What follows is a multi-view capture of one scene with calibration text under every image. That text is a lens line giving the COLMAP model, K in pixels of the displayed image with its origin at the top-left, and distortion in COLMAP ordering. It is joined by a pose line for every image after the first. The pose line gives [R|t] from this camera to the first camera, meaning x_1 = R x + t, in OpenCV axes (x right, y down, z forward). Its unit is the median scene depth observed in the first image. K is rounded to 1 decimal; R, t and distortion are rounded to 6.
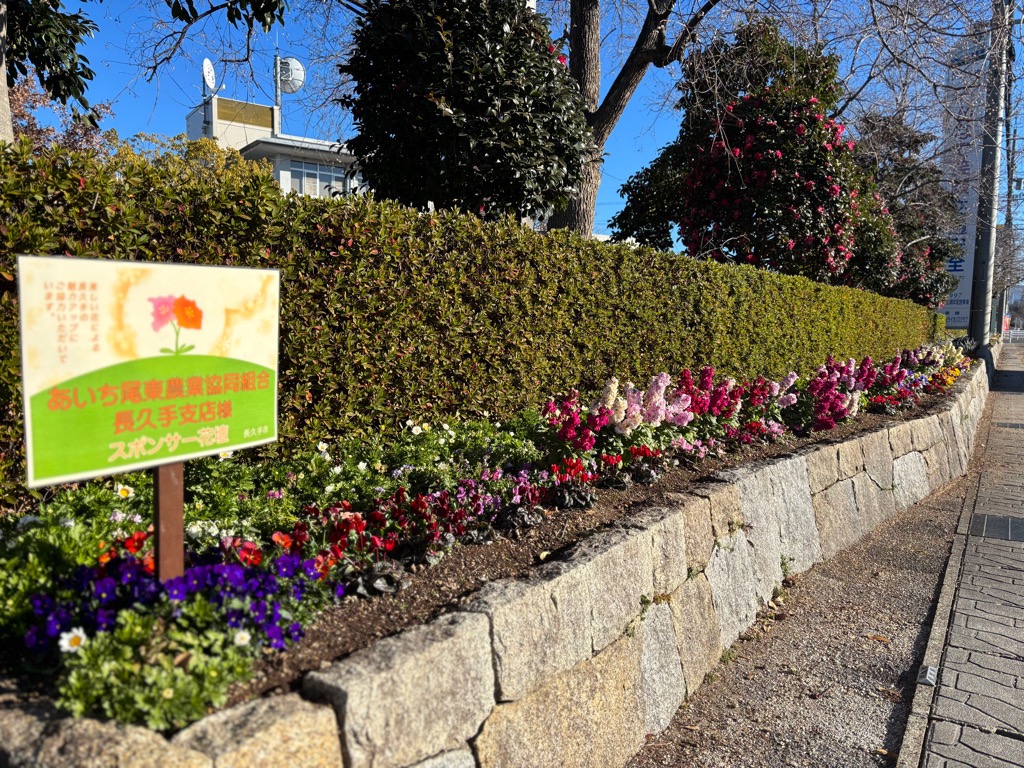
lens RADIAL K [[857.6, 0, 509.6], [0, 857.6, 417.7], [0, 0, 1]] dist [0.117775, -0.249311]
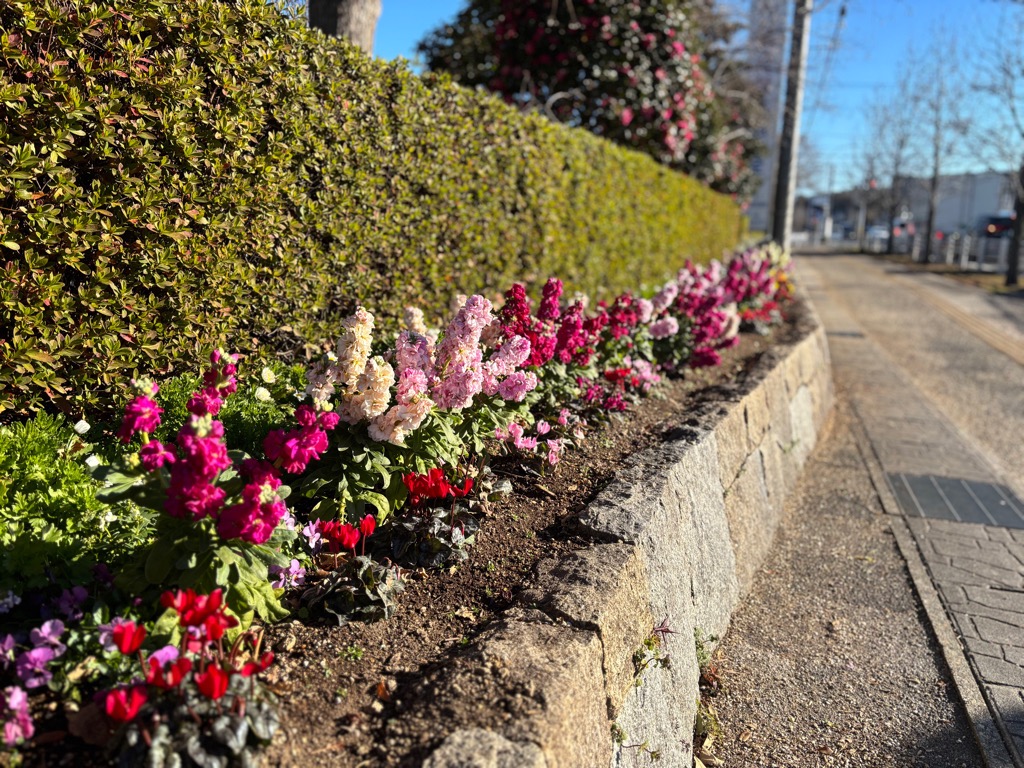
lens RADIAL K [[857.6, 0, 509.6], [0, 857.6, 417.7], [0, 0, 1]] dist [0.117775, -0.249311]
pose [[0.976214, -0.039098, 0.213257, 0.077052], [0.015292, 0.993572, 0.112160, -0.030976], [-0.216271, -0.106232, 0.970537, 0.438329]]
